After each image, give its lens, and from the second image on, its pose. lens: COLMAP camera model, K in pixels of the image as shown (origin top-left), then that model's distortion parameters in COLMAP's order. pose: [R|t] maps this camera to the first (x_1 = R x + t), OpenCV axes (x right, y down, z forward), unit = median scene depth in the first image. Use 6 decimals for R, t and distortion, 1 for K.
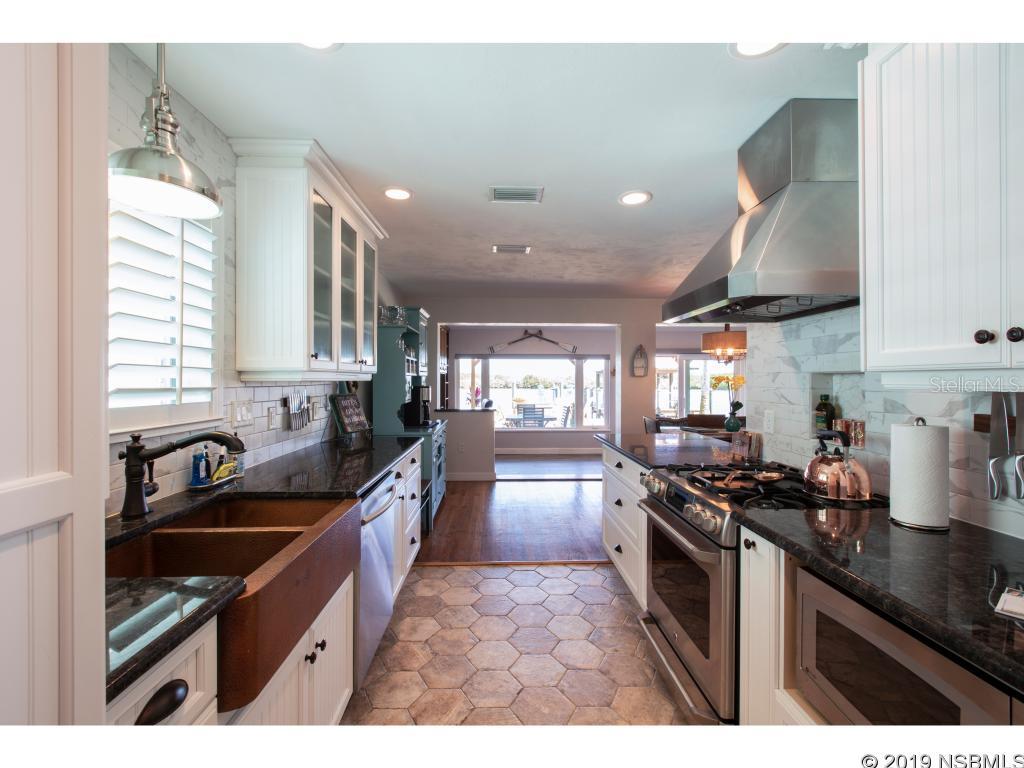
lens RADIAL K [[459.3, 0, 512.0], [0, 459.3, 384.0], [0, 0, 1]] dist [0.004430, 0.000309]
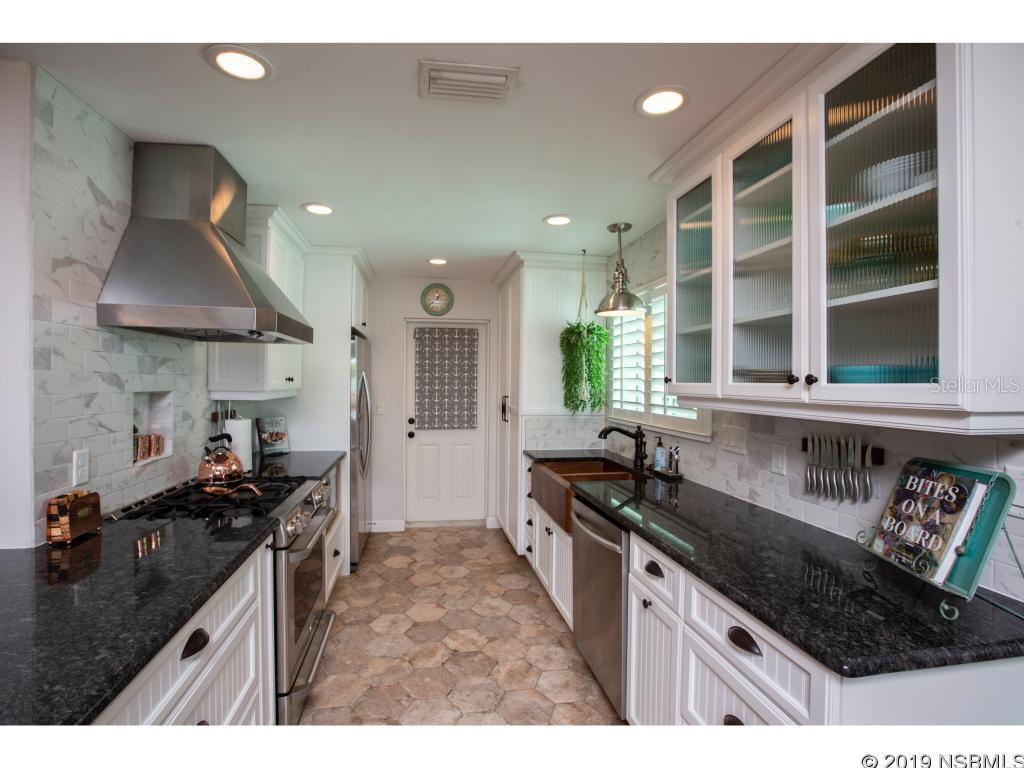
lens RADIAL K [[468.4, 0, 512.0], [0, 468.4, 384.0], [0, 0, 1]] dist [-0.026644, 0.000548]
pose [[-0.986895, -0.010335, -0.161033, 0.041907], [-0.012797, 0.999816, 0.014262, -0.052017], [0.160856, 0.016136, -0.986846, 1.622090]]
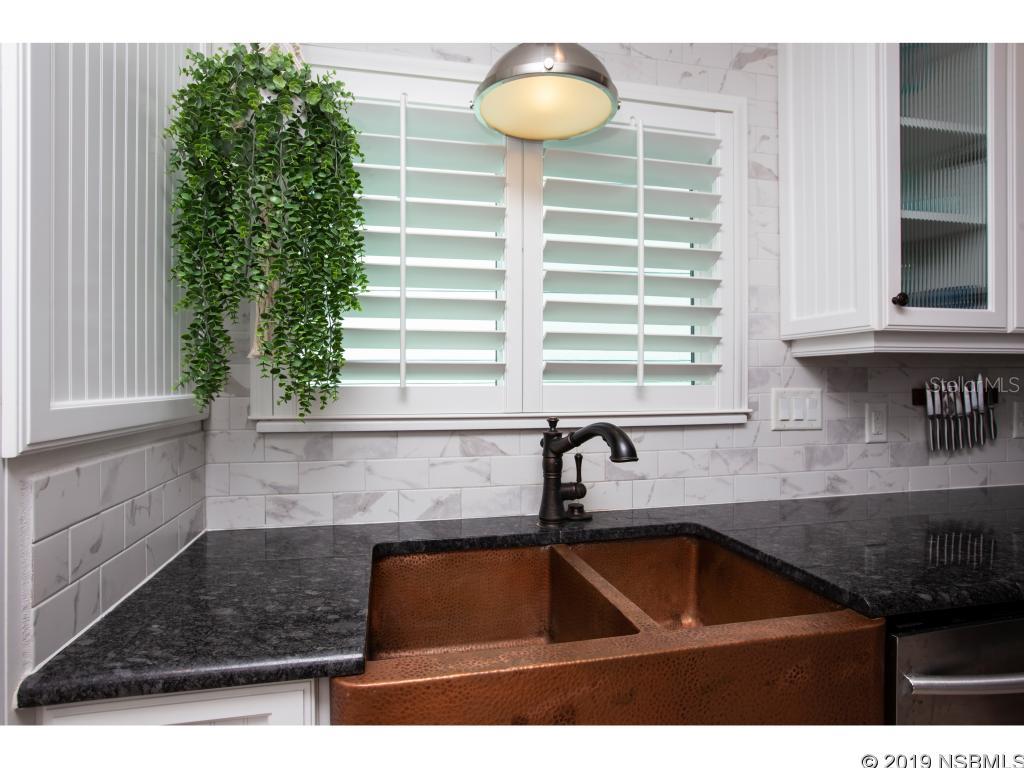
lens RADIAL K [[545.1, 0, 512.0], [0, 545.1, 384.0], [0, 0, 1]] dist [-0.002627, -0.000308]
pose [[0.195369, -0.000042, -0.980730, 0.057131], [-0.004764, 0.999988, -0.000992, 0.028239], [0.980718, 0.004866, 0.195367, 0.416782]]
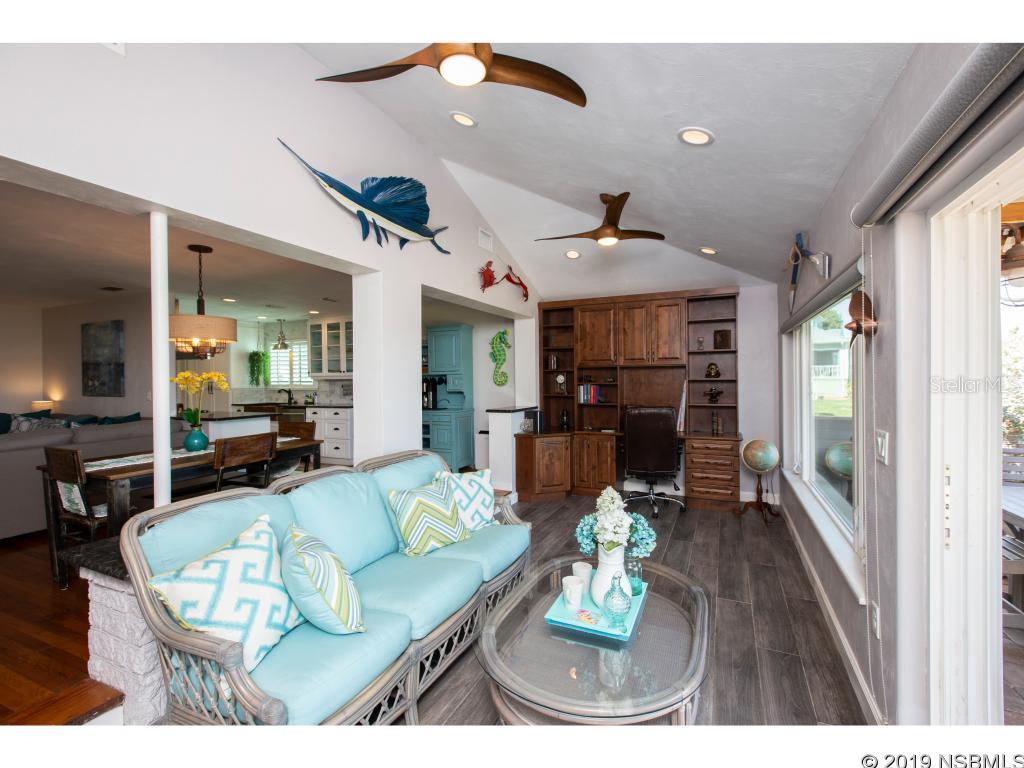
lens RADIAL K [[459.3, 0, 512.0], [0, 459.3, 384.0], [0, 0, 1]] dist [0.004430, 0.000309]
pose [[-0.448322, 0.015151, -0.893744, 1.751012], [0.004116, 0.999881, 0.014886, -0.015656], [0.893863, 0.002995, -0.448331, 3.419550]]
